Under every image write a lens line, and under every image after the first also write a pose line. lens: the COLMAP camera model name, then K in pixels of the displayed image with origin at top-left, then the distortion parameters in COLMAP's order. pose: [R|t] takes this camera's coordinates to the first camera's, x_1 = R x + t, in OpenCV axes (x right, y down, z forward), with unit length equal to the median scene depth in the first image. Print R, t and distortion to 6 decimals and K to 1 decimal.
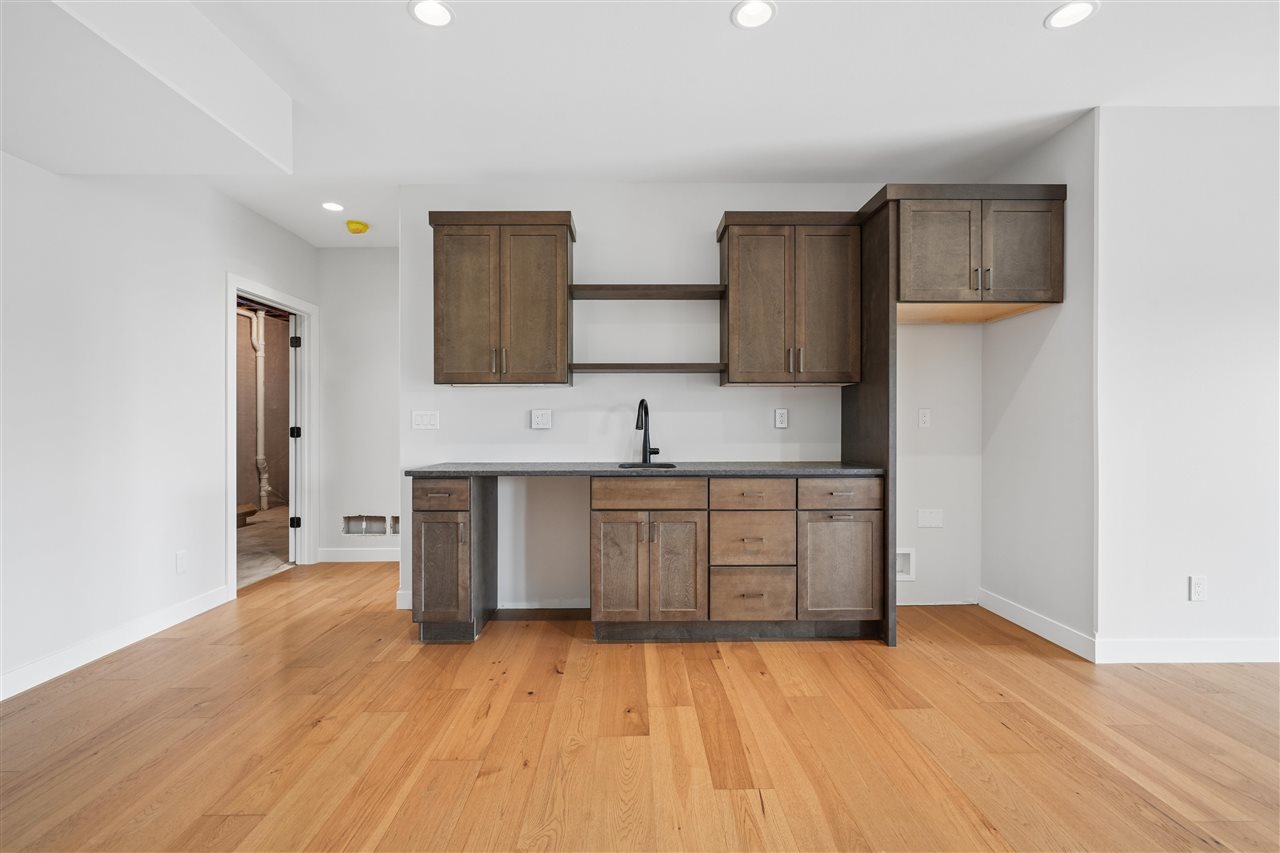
lens RADIAL K [[576.0, 0, 642.5], [0, 576.0, 429.6], [0, 0, 1]] dist [-0.002394, 0.001001]
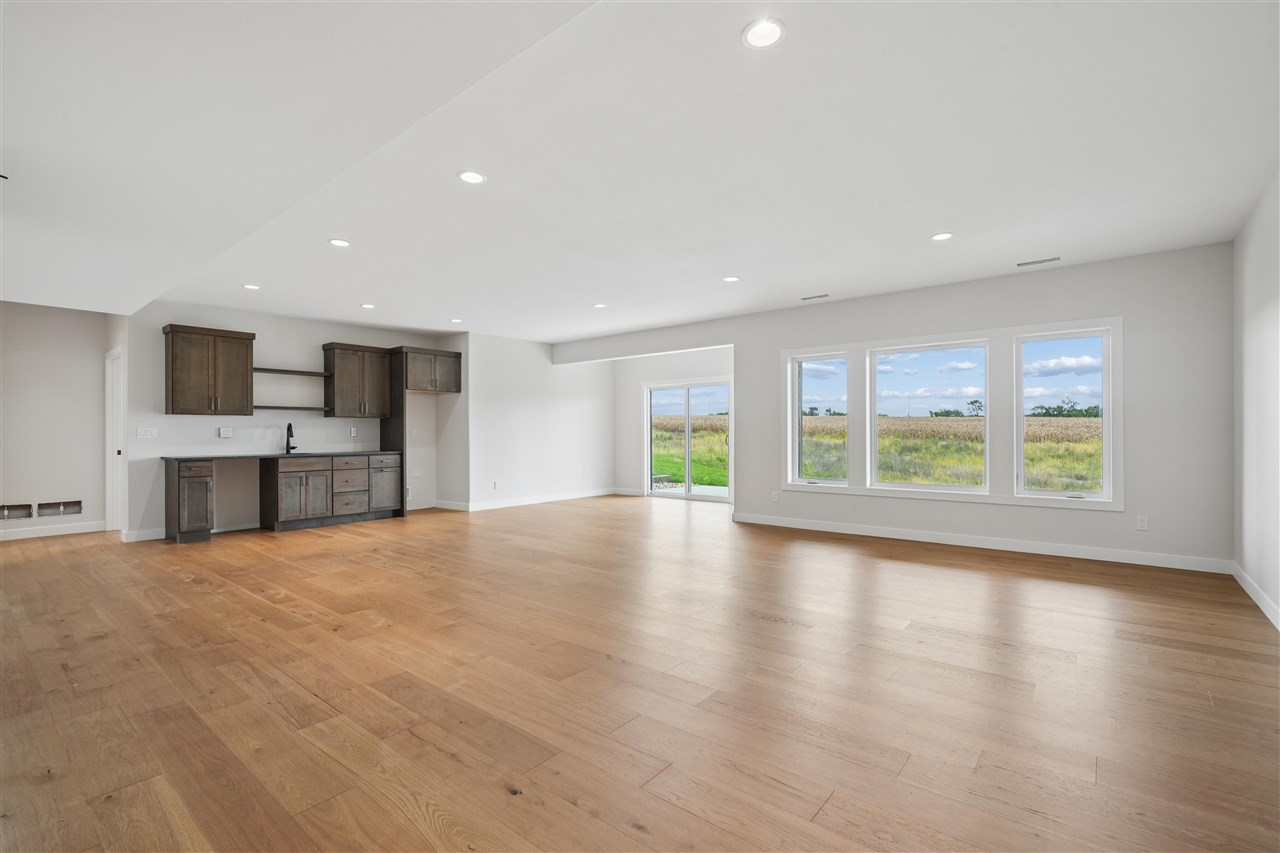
lens RADIAL K [[576.0, 0, 642.5], [0, 576.0, 429.6], [0, 0, 1]] dist [-0.002394, 0.001001]
pose [[0.642912, 0.004314, 0.765928, -0.885643], [0.012409, 0.999794, -0.016047, 0.024143], [-0.765840, 0.019821, 0.642726, -1.533497]]
